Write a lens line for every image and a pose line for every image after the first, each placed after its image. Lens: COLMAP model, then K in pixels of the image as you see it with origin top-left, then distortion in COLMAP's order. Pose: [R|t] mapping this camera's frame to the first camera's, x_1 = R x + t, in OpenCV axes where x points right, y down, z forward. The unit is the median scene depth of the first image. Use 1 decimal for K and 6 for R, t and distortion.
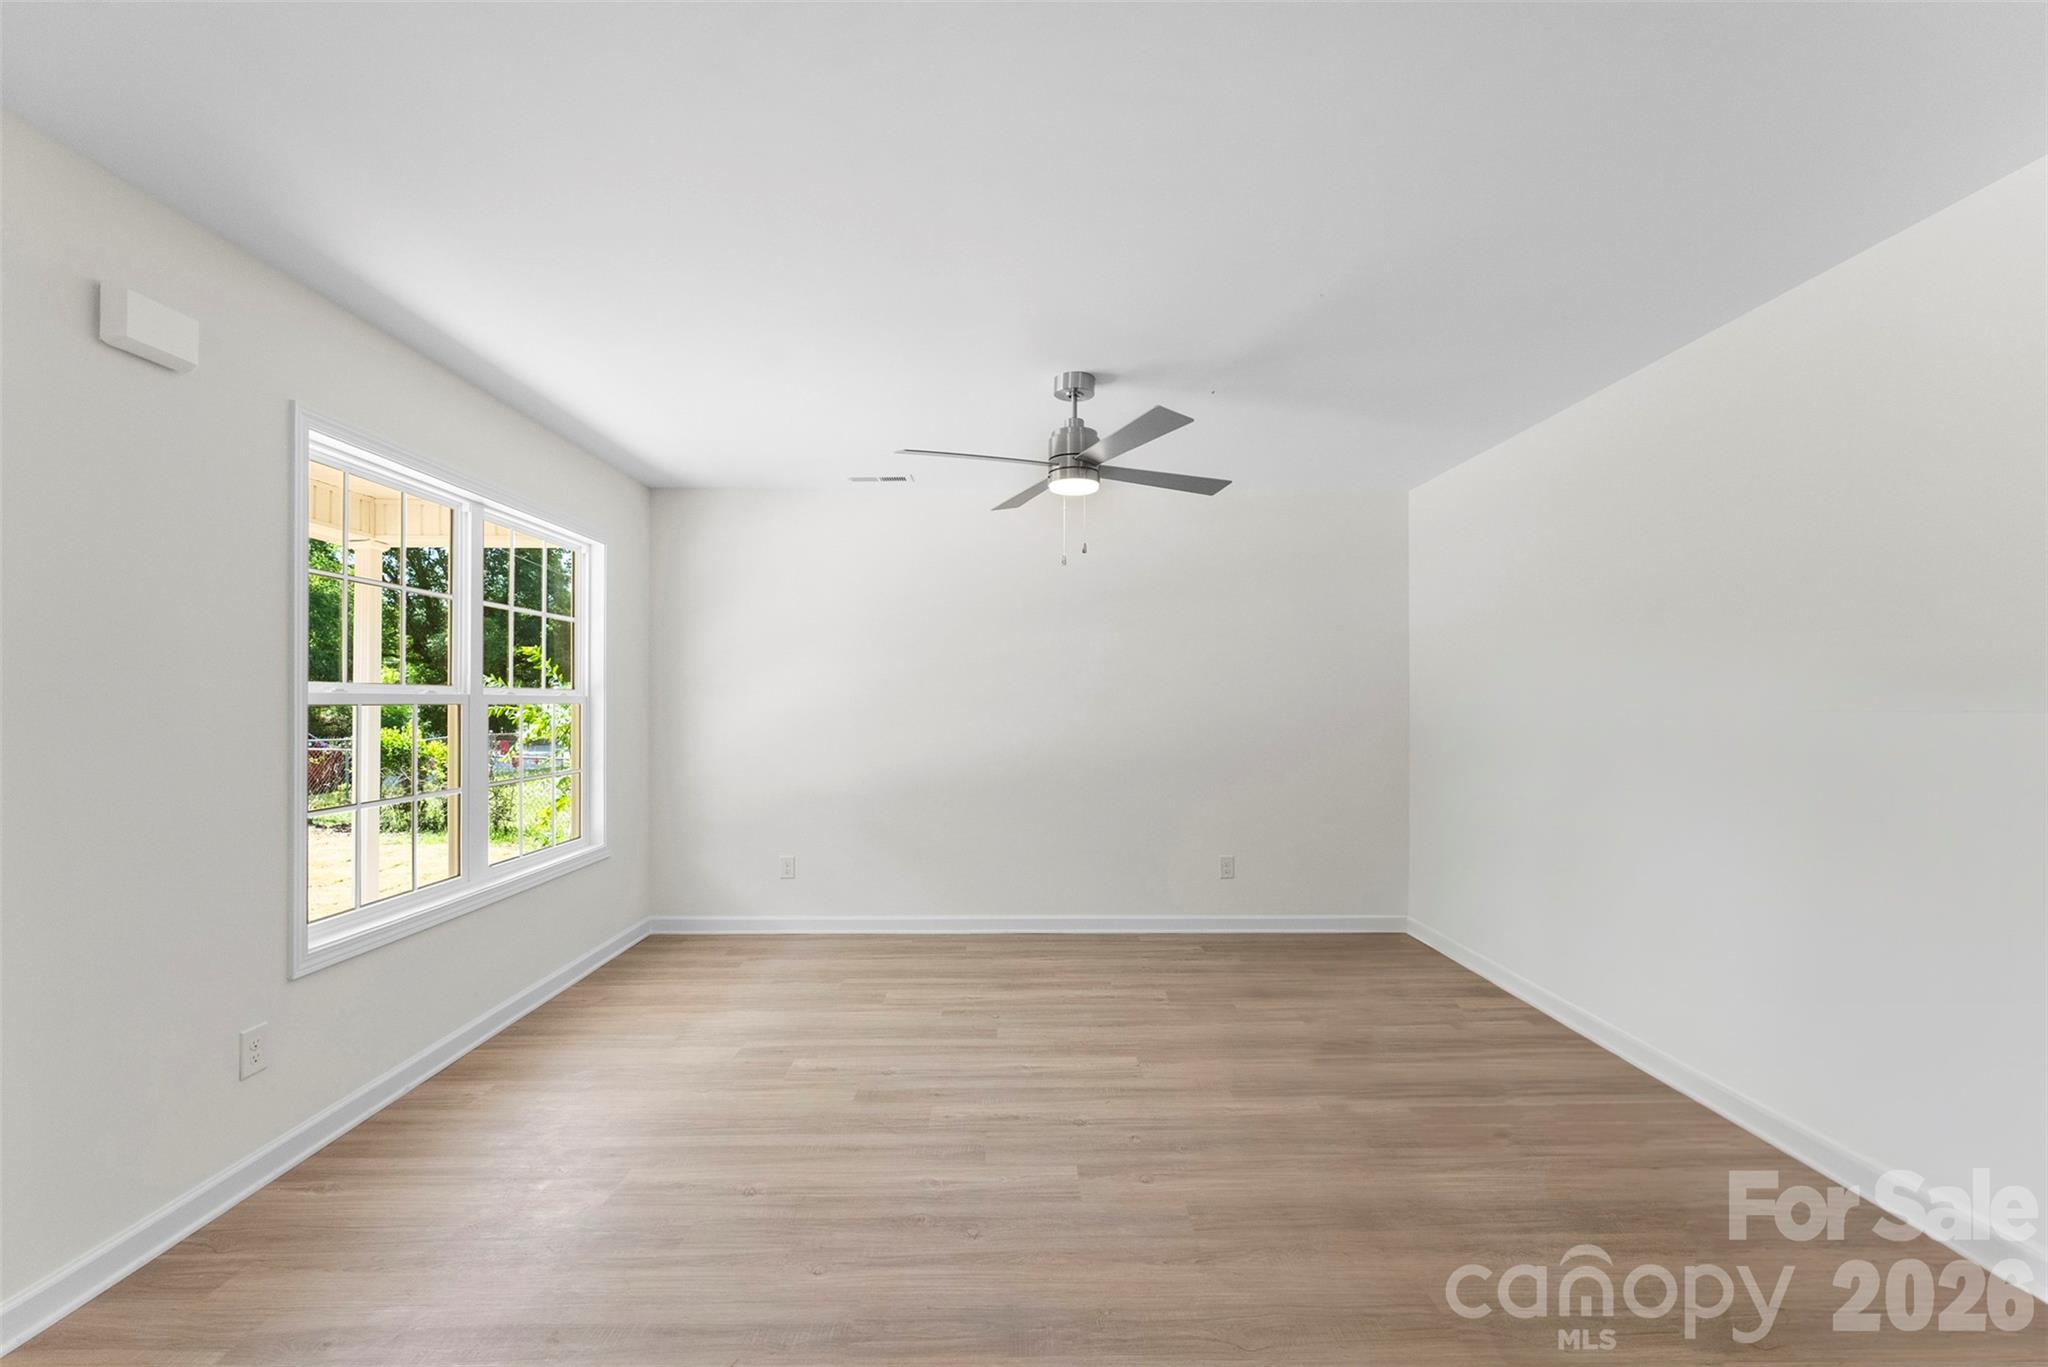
lens RADIAL K [[839.9, 0, 1013.4], [0, 839.9, 701.6], [0, 0, 1]] dist [0.001913, -0.002729]
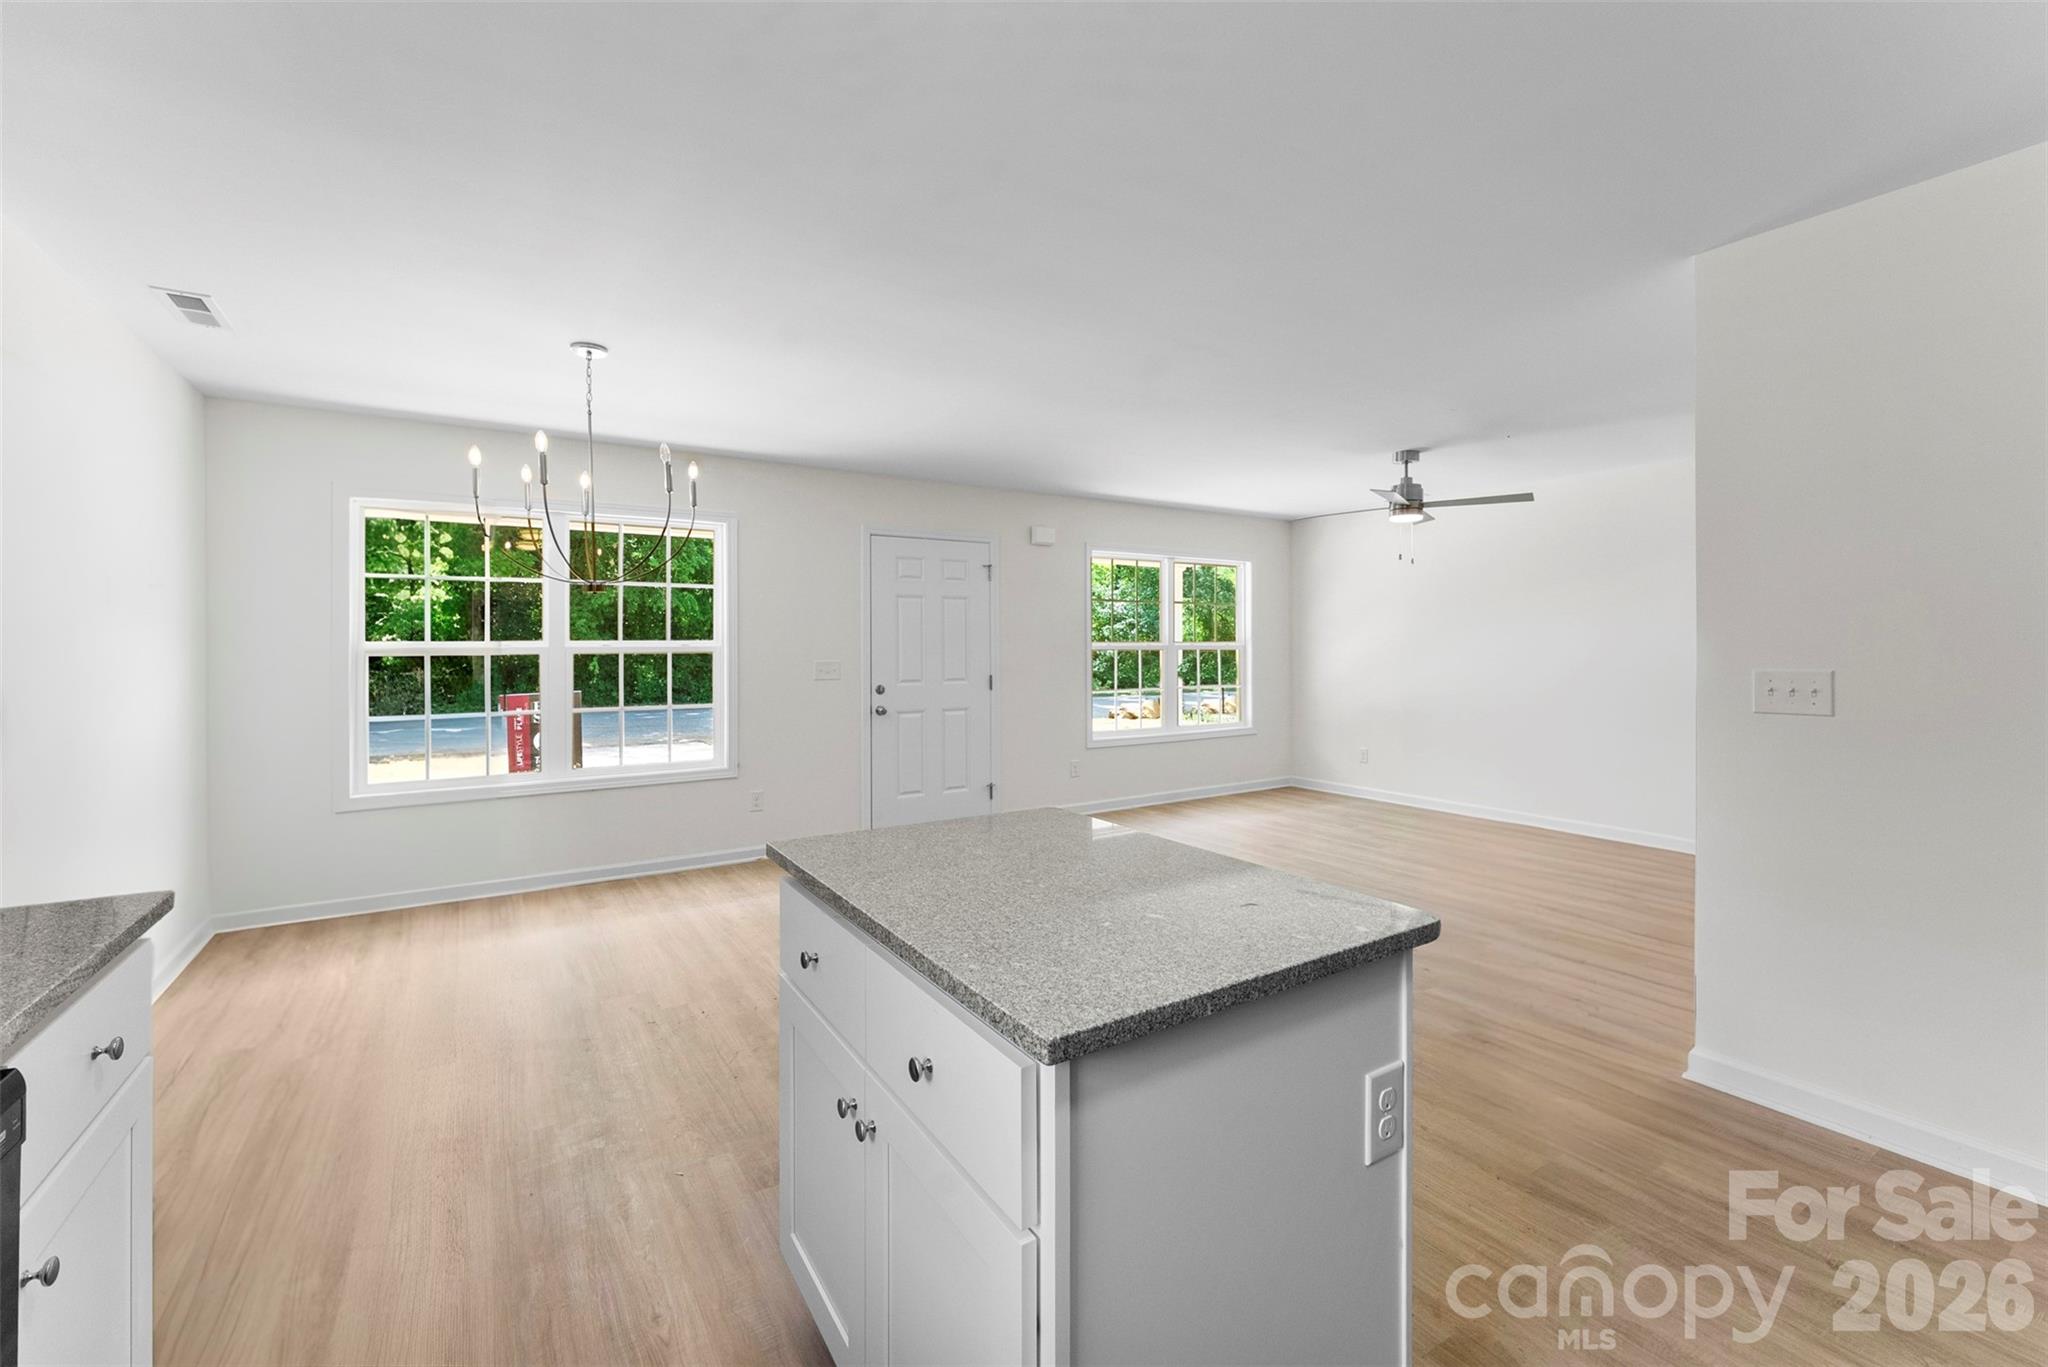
lens RADIAL K [[839.9, 0, 1022.5], [0, 839.9, 650.1], [0, 0, 1]] dist [0.001913, -0.002729]
pose [[0.528881, 0.004852, -0.848682, 1.083095], [0.006606, 0.999930, 0.009833, -0.020095], [0.848670, -0.010807, 0.528812, -0.511916]]
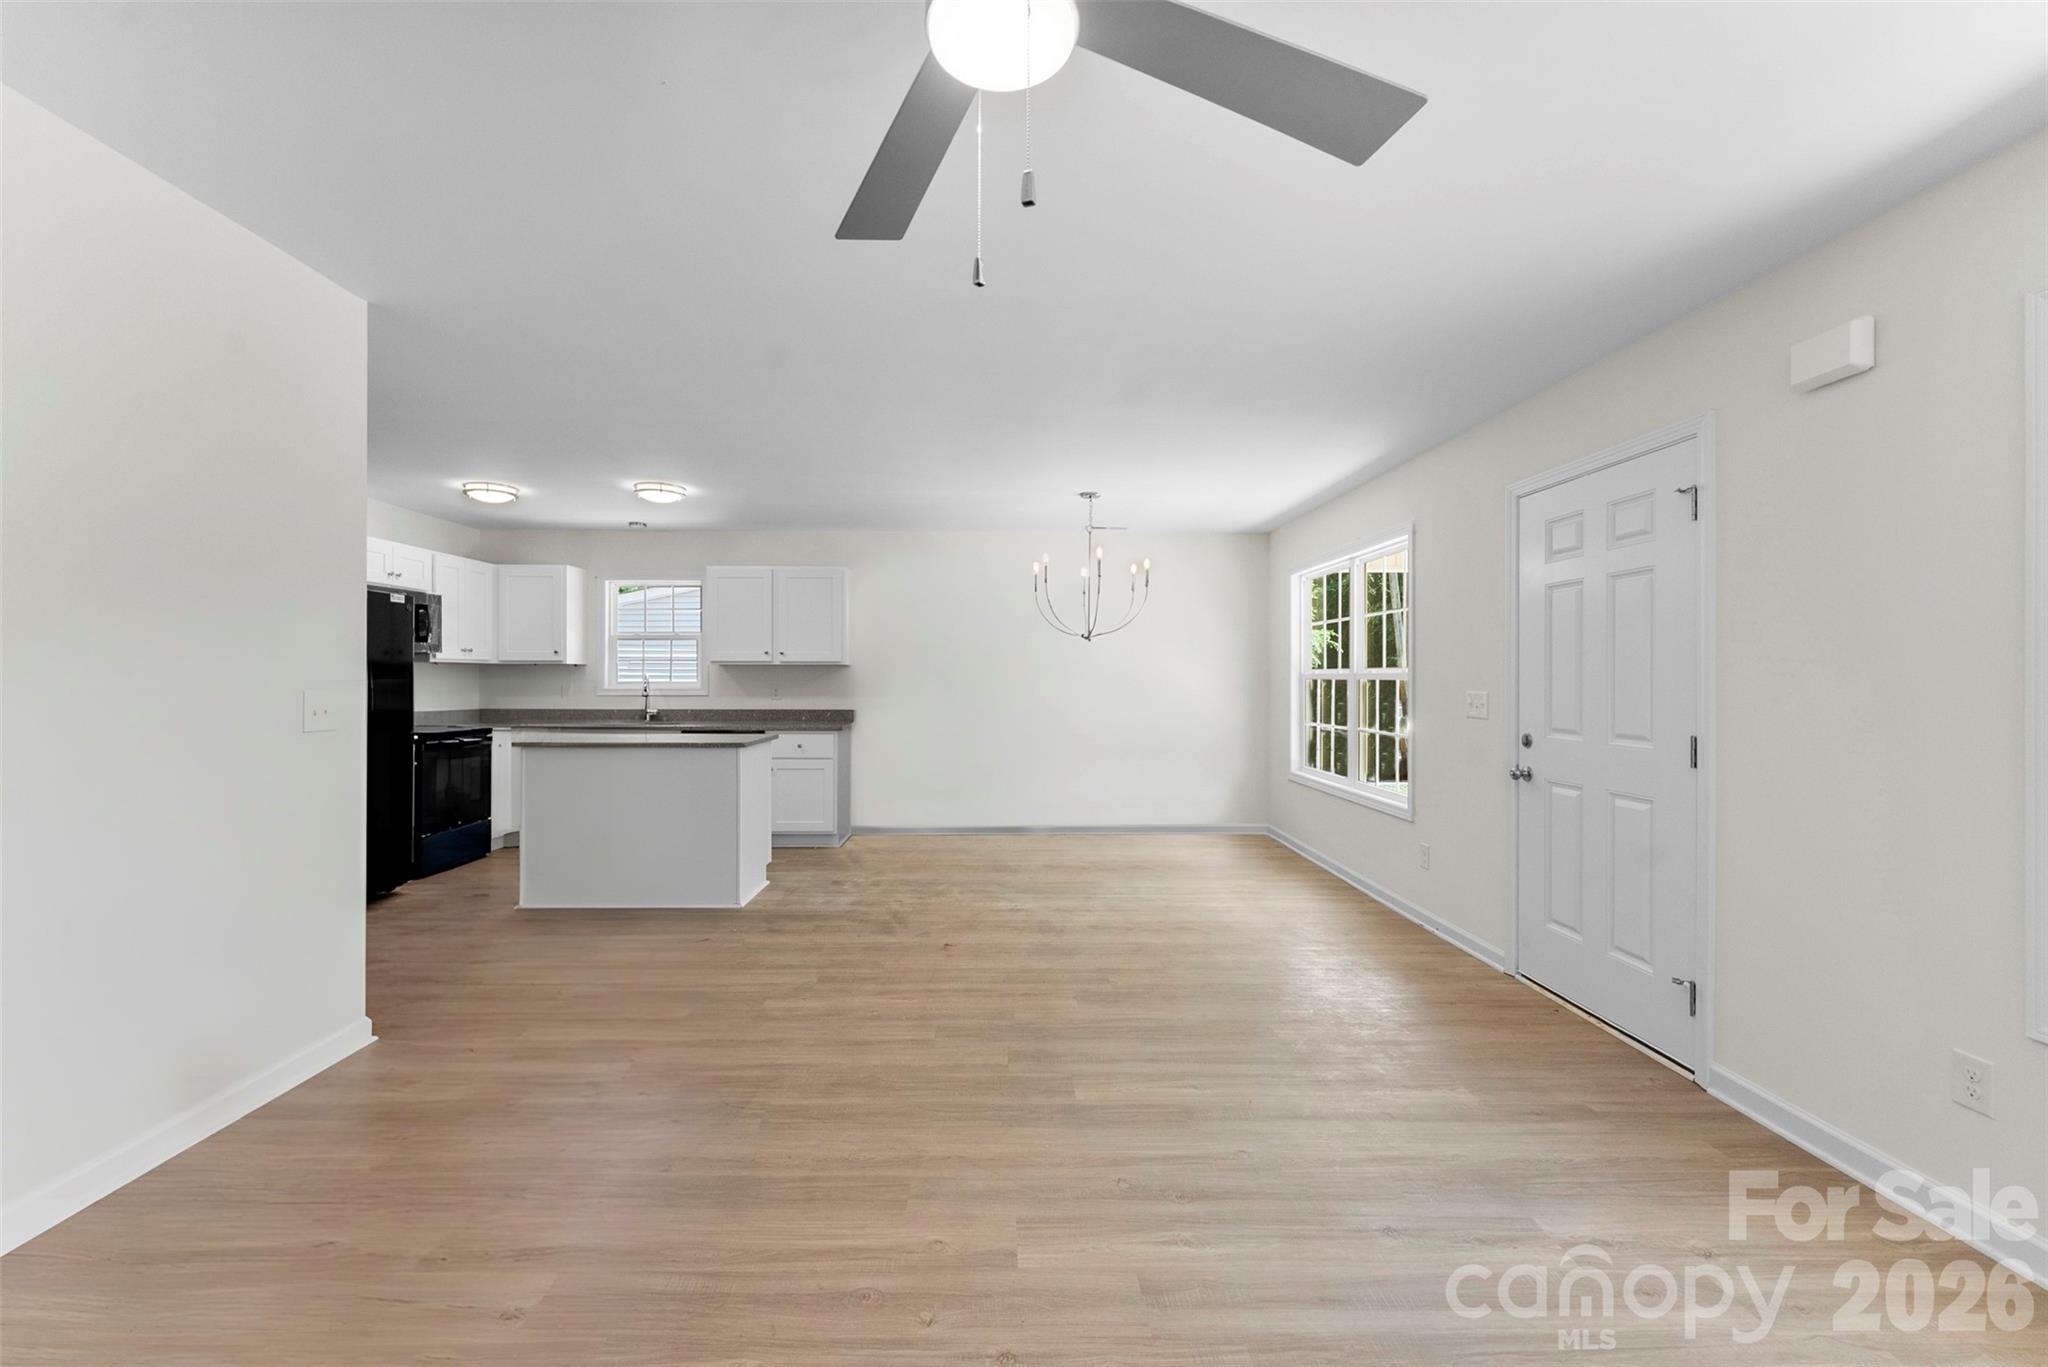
lens RADIAL K [[839.9, 0, 1001.6], [0, 839.9, 676.4], [0, 0, 1]] dist [0.001913, -0.002729]
pose [[-0.999988, -0.003307, 0.003537, 0.068185], [-0.003329, 0.999975, -0.006236, 0.004303], [-0.003516, -0.006247, -0.999974, 1.373063]]
